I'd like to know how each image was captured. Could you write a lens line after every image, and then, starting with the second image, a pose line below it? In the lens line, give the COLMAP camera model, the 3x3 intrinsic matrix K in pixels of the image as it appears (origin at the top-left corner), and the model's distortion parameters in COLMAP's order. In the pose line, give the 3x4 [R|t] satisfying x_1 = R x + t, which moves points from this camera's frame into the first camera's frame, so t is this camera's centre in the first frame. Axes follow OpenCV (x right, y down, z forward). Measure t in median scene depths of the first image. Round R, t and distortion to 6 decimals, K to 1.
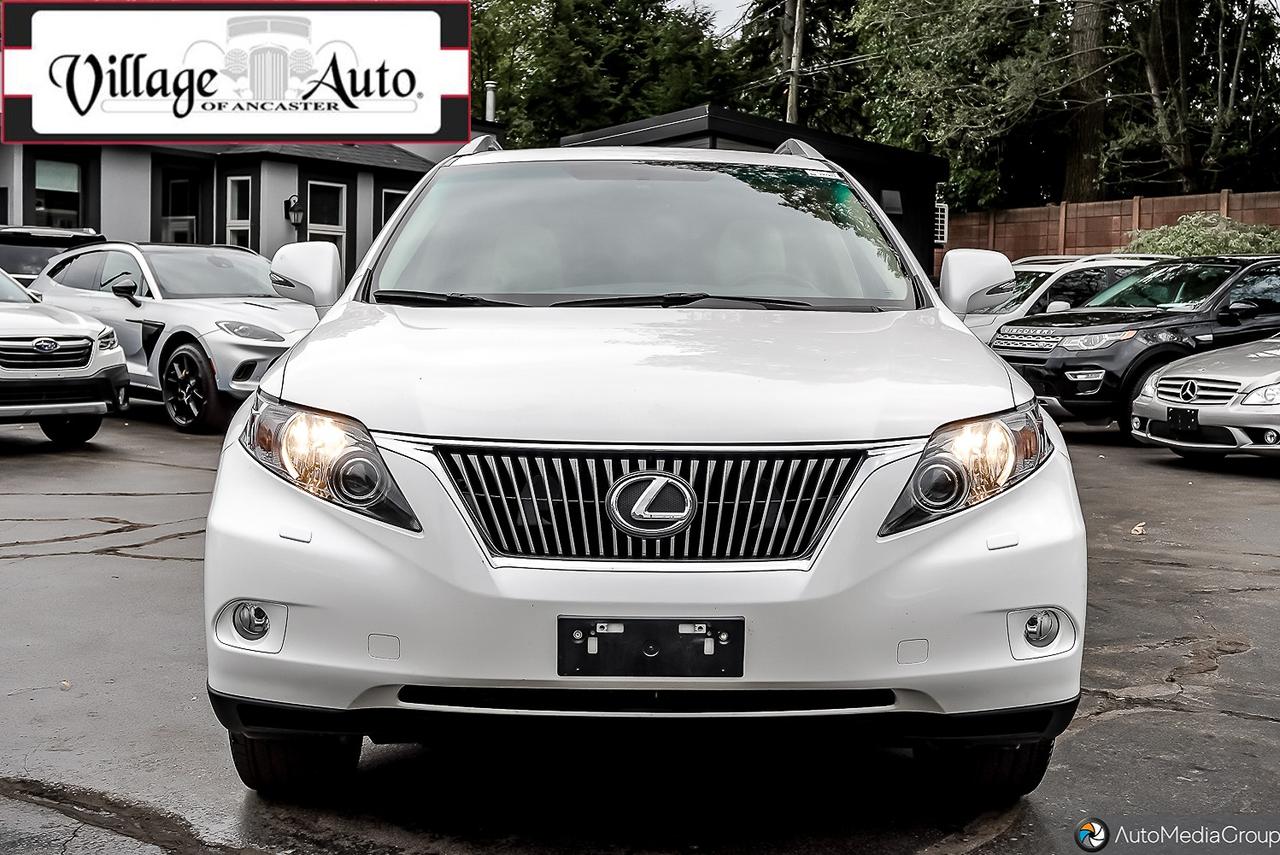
lens RADIAL K [[1471.6, 0, 640.0], [0, 1471.6, 427.5], [0, 0, 1]] dist [0.001689, 0.018003]
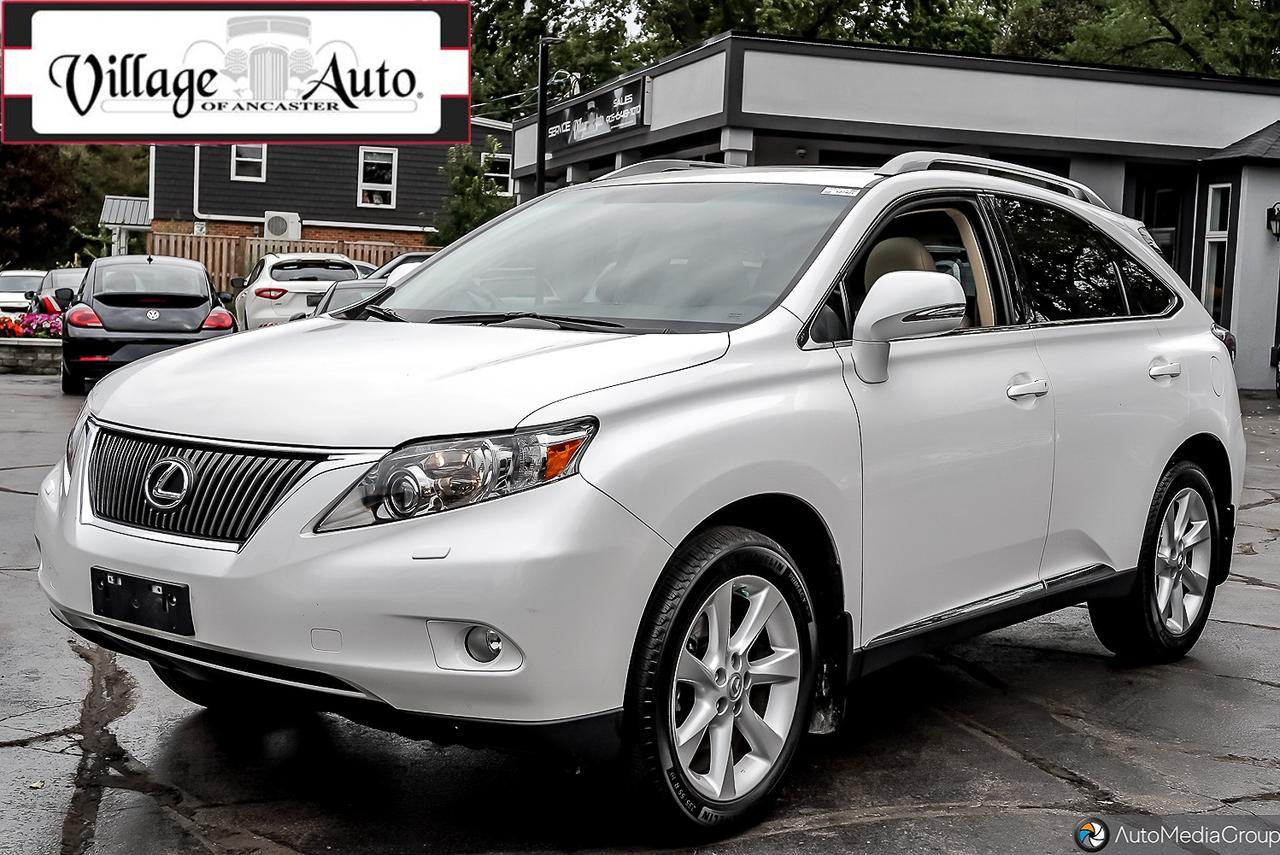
lens RADIAL K [[1551.6, 0, 640.0], [0, 1551.6, 427.5], [0, 0, 1]] dist [0.012568, 0.016646]
pose [[0.806776, 0.061633, -0.587635, 1.023233], [-0.070285, 0.997494, 0.008125, -0.031063], [0.586663, 0.034746, 0.809086, 0.188637]]
